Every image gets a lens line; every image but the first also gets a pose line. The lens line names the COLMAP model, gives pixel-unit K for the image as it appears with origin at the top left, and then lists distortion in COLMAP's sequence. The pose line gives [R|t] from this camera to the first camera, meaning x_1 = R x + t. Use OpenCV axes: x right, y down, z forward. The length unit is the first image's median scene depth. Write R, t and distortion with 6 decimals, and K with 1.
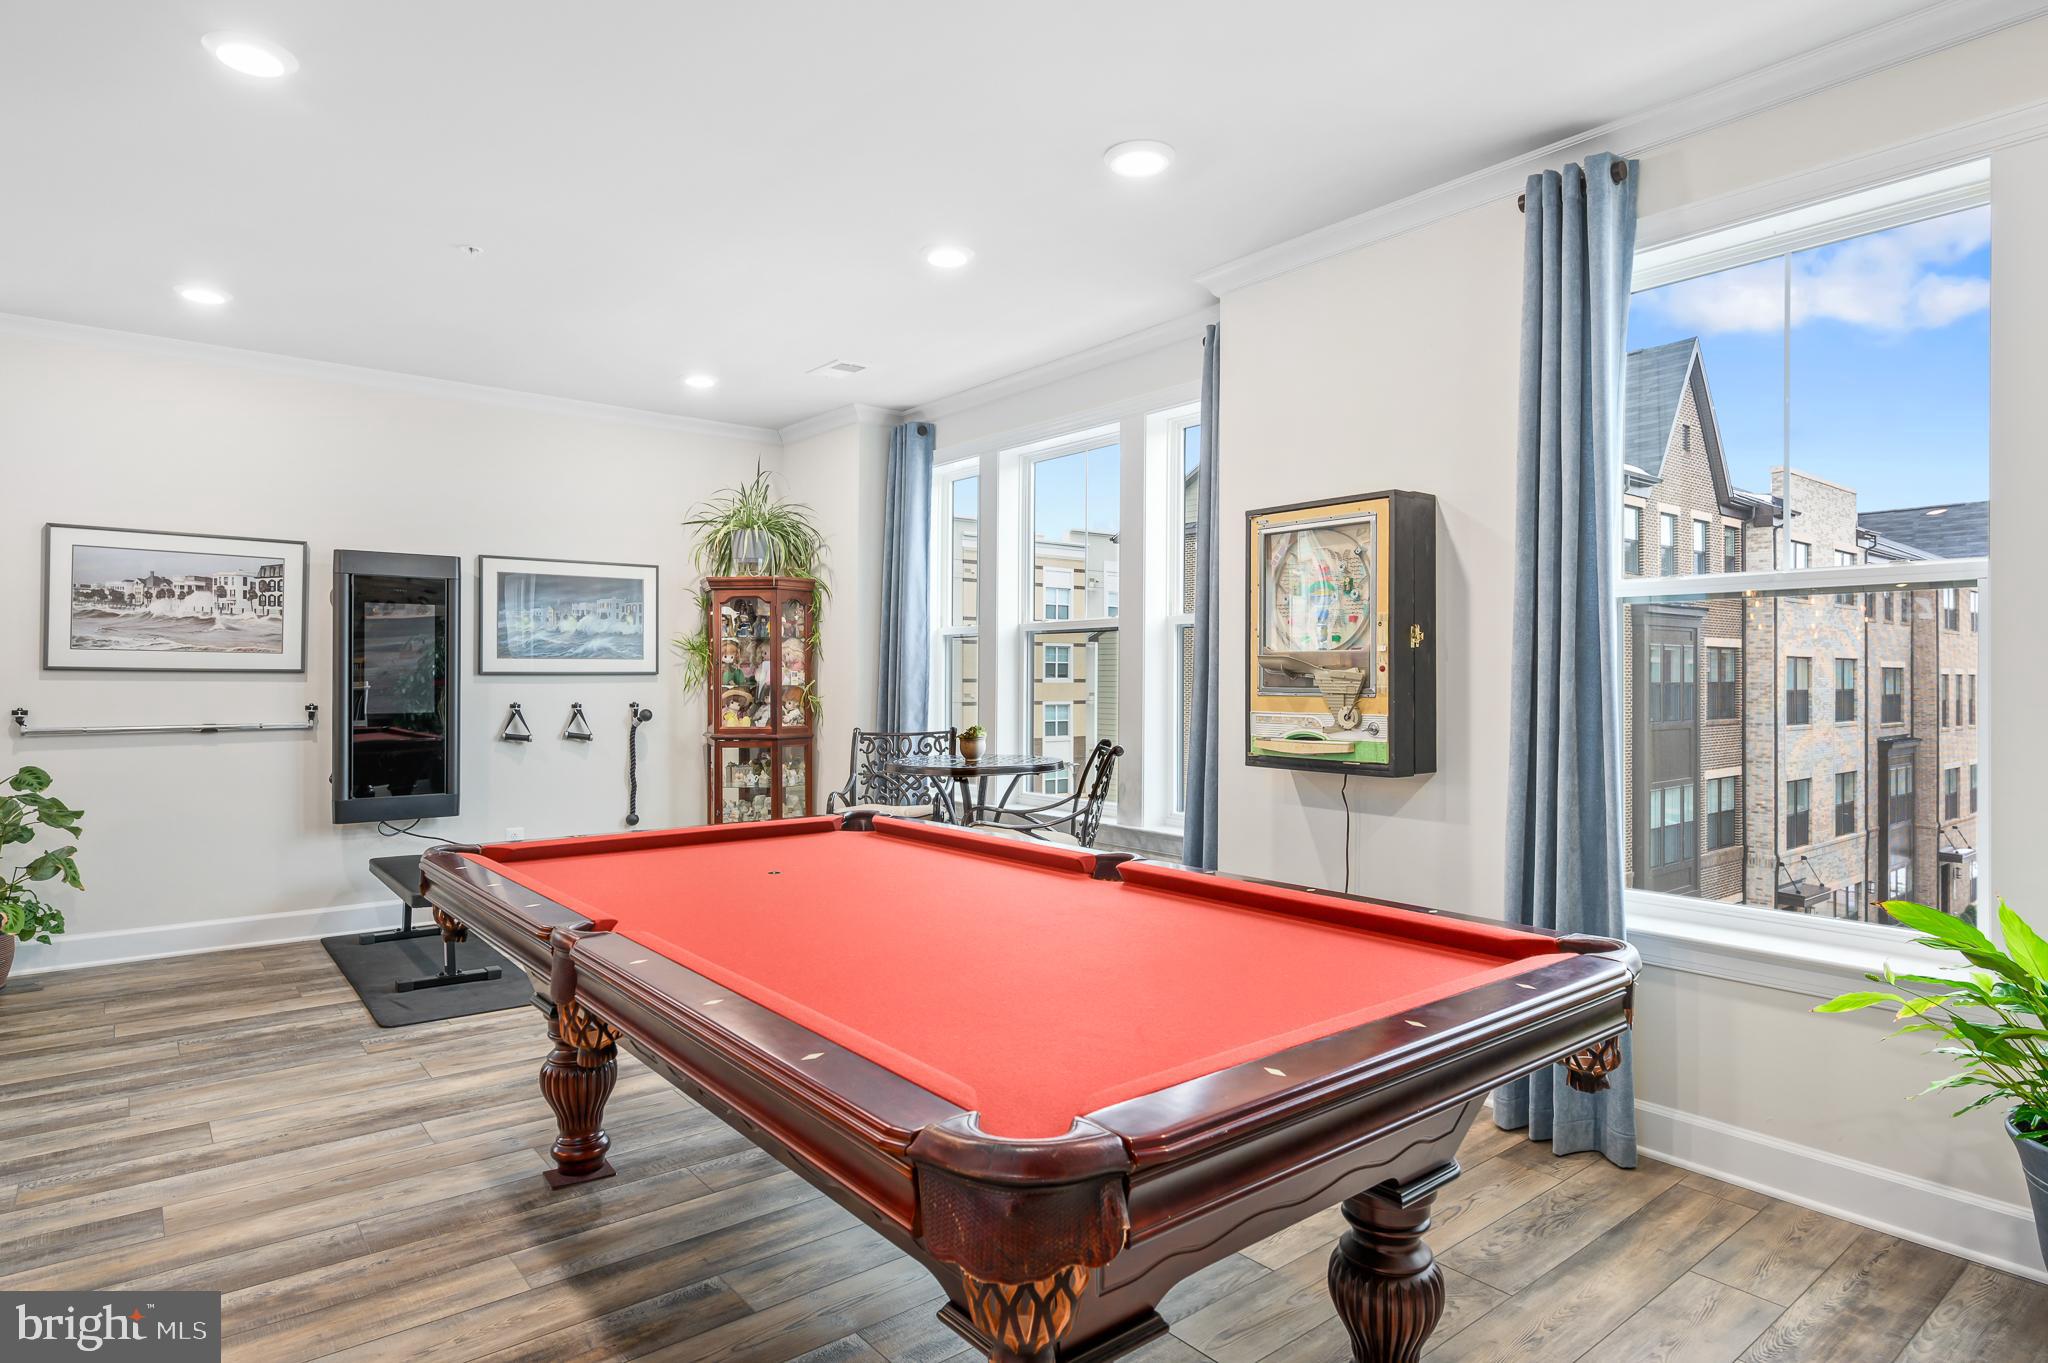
lens RADIAL K [[1113.9, 0, 1025.8], [0, 1113.9, 665.0], [0, 0, 1]] dist [0.005050, 0.000728]
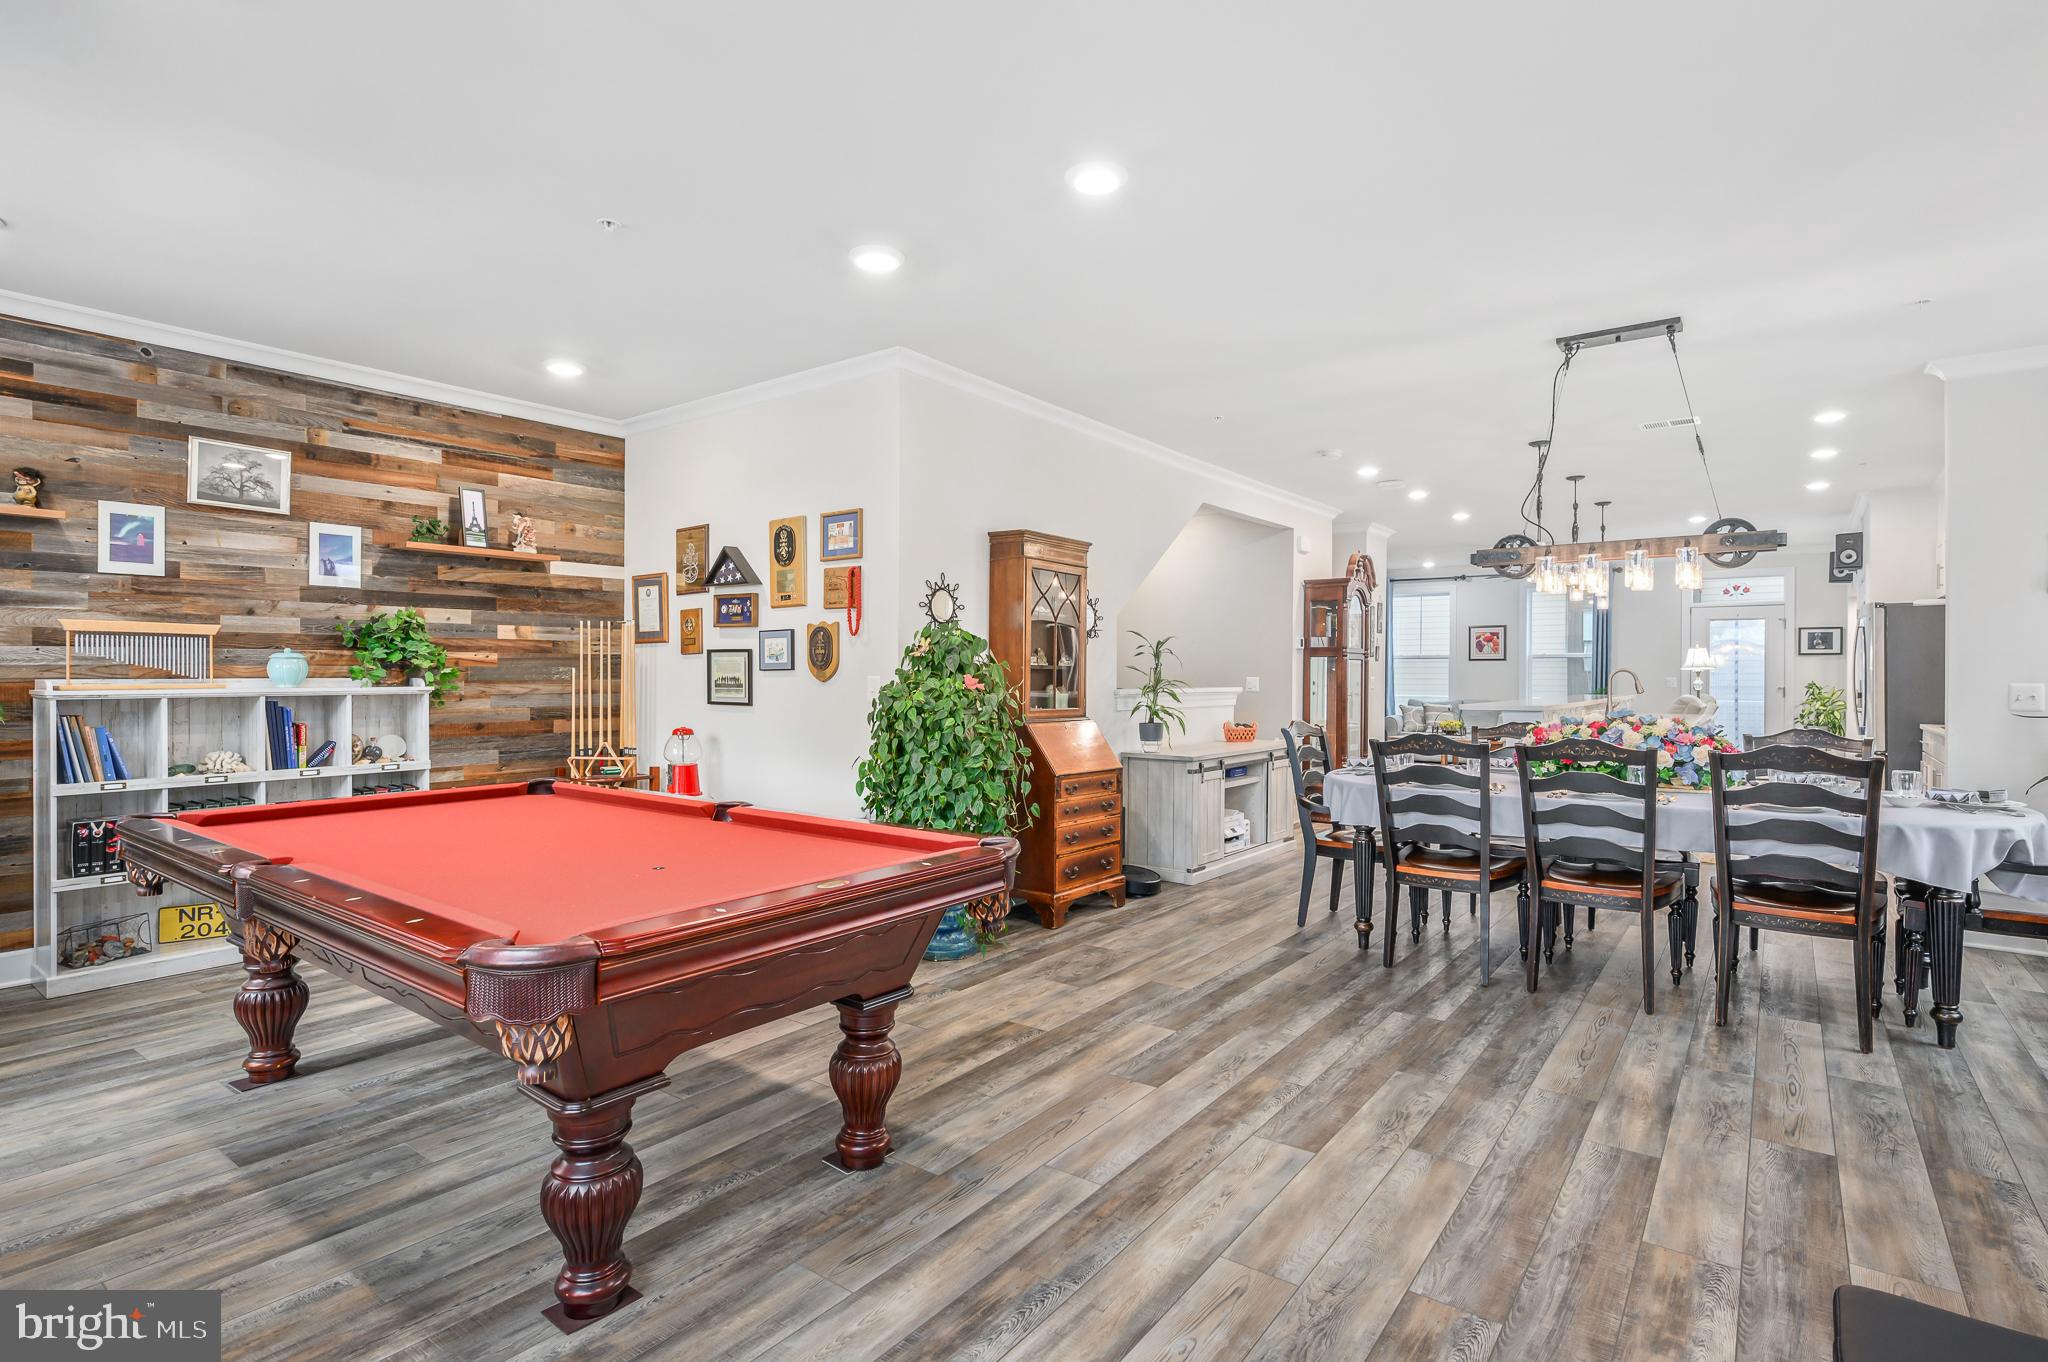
lens RADIAL K [[1003.9, 0, 1044.9], [0, 1003.9, 671.9], [0, 0, 1]] dist [0.001364, 0.000366]
pose [[-0.967949, -0.005285, -0.251092, -0.278267], [-0.003260, 0.999959, -0.008484, 0.013537], [0.251126, -0.007393, -0.967926, 1.638347]]
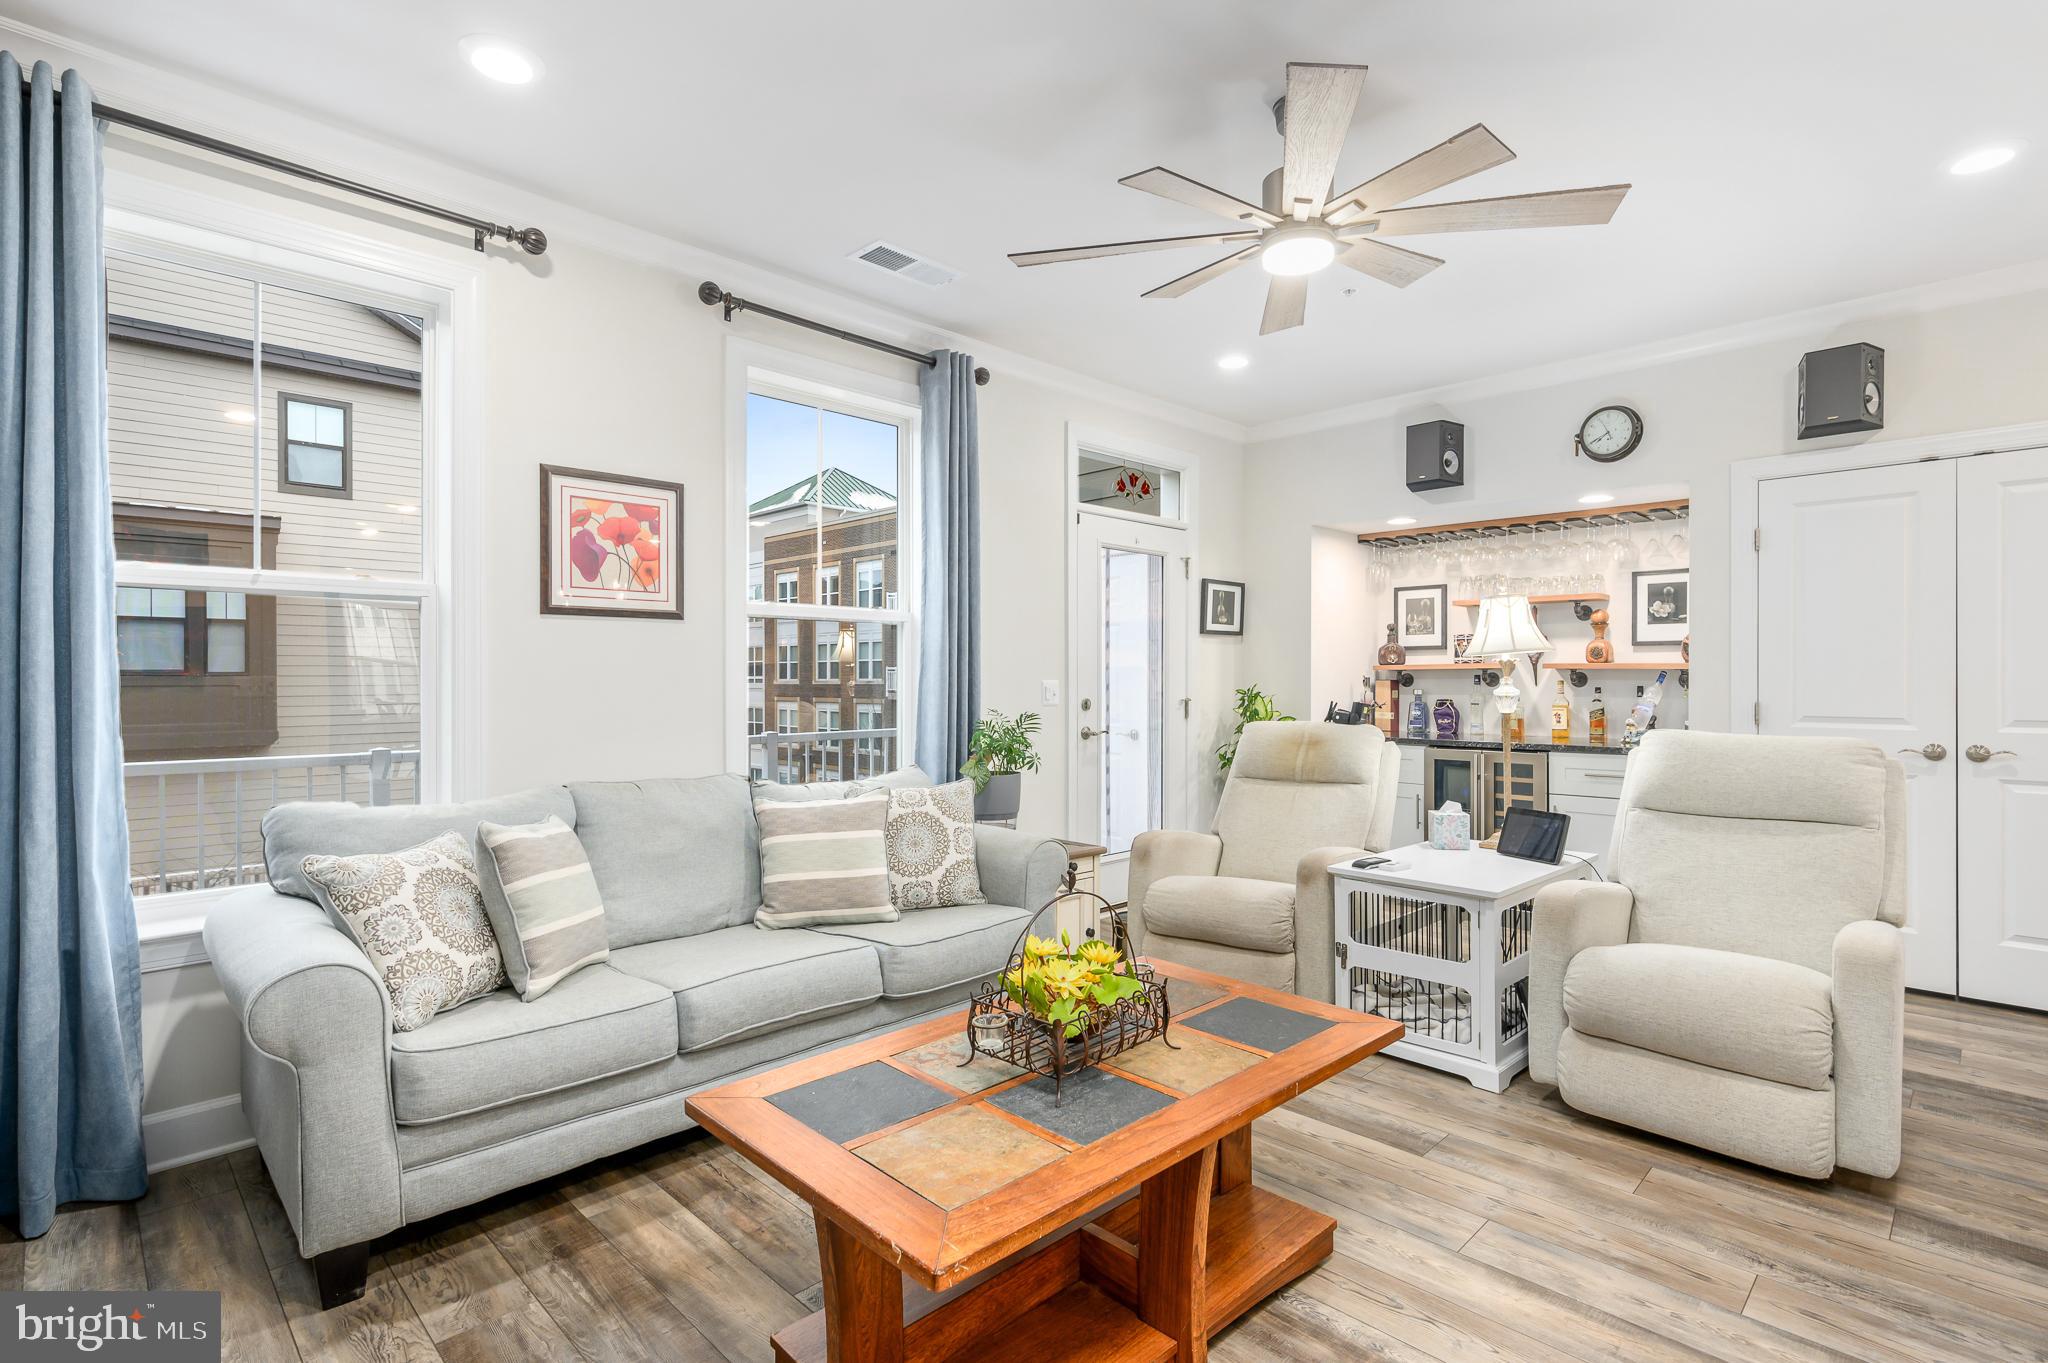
lens RADIAL K [[982.8, 0, 1036.3], [0, 982.8, 678.3], [0, 0, 1]] dist [0.002557, 0.000280]
pose [[0.108249, -0.001545, -0.994123, -1.979729], [0.008902, 0.999960, -0.000584, -0.005502], [0.994084, -0.008787, 0.108259, -1.489096]]
